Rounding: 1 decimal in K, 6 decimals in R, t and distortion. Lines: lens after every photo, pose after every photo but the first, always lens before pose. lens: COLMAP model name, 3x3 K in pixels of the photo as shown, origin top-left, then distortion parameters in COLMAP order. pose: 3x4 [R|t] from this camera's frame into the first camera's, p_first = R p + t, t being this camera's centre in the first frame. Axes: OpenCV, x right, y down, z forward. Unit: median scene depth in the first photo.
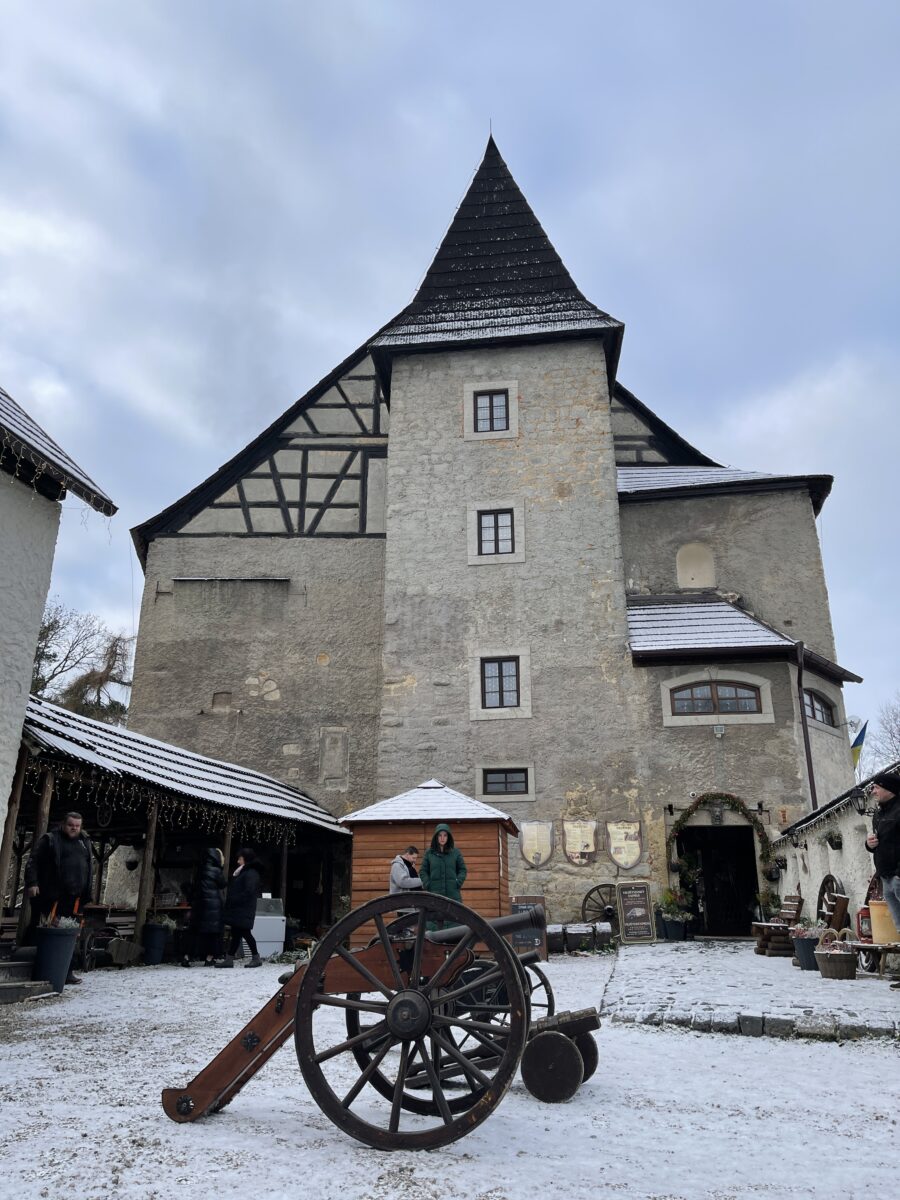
lens RADIAL K [[896.2, 0, 454.4], [0, 896.2, 595.9], [0, 0, 1]] dist [0.068009, -0.003284]
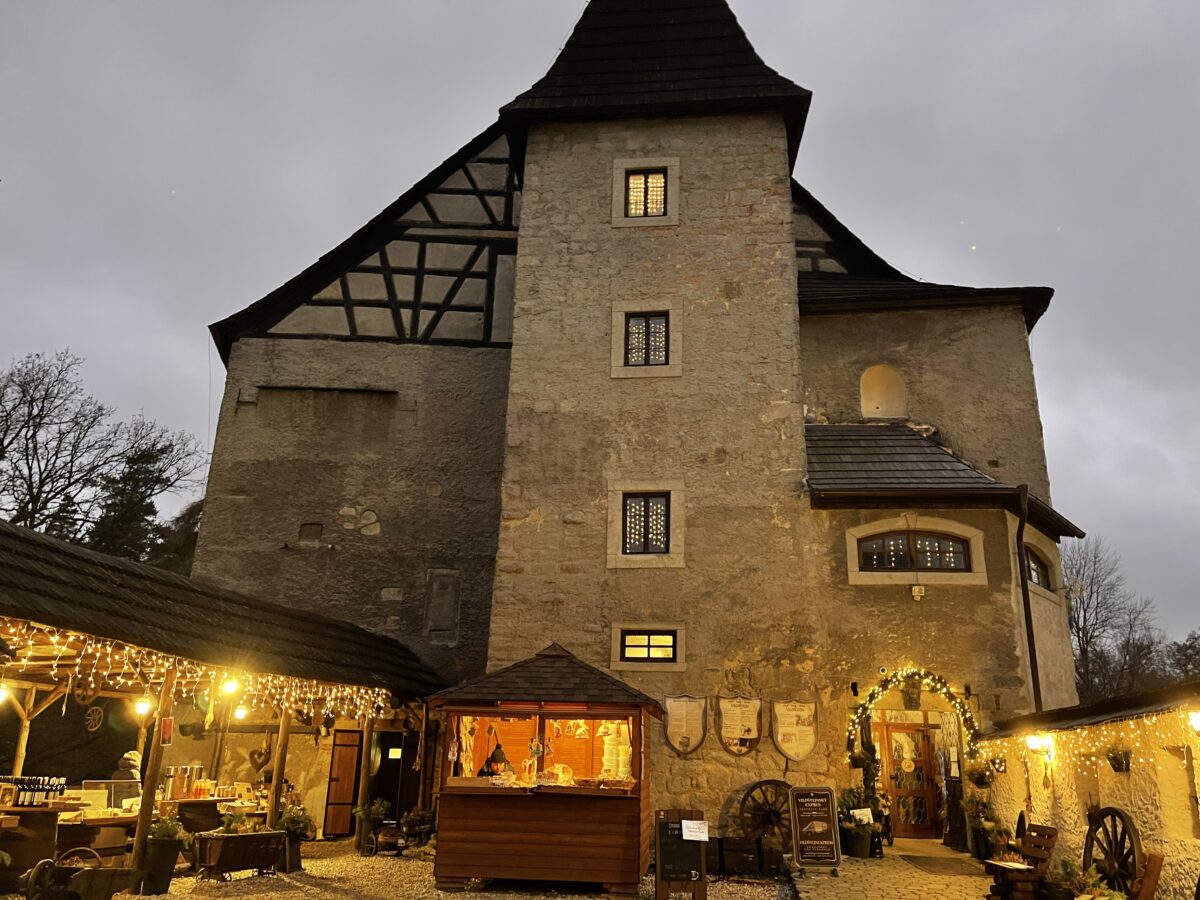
lens RADIAL K [[896.2, 0, 605.9], [0, 896.2, 457.1], [0, 0, 1]] dist [0.068009, -0.003284]
pose [[0.999212, 0.036128, 0.016431, -0.000321], [-0.036484, 0.999094, 0.021907, 0.018760], [-0.015625, -0.022489, 0.999625, 0.172002]]
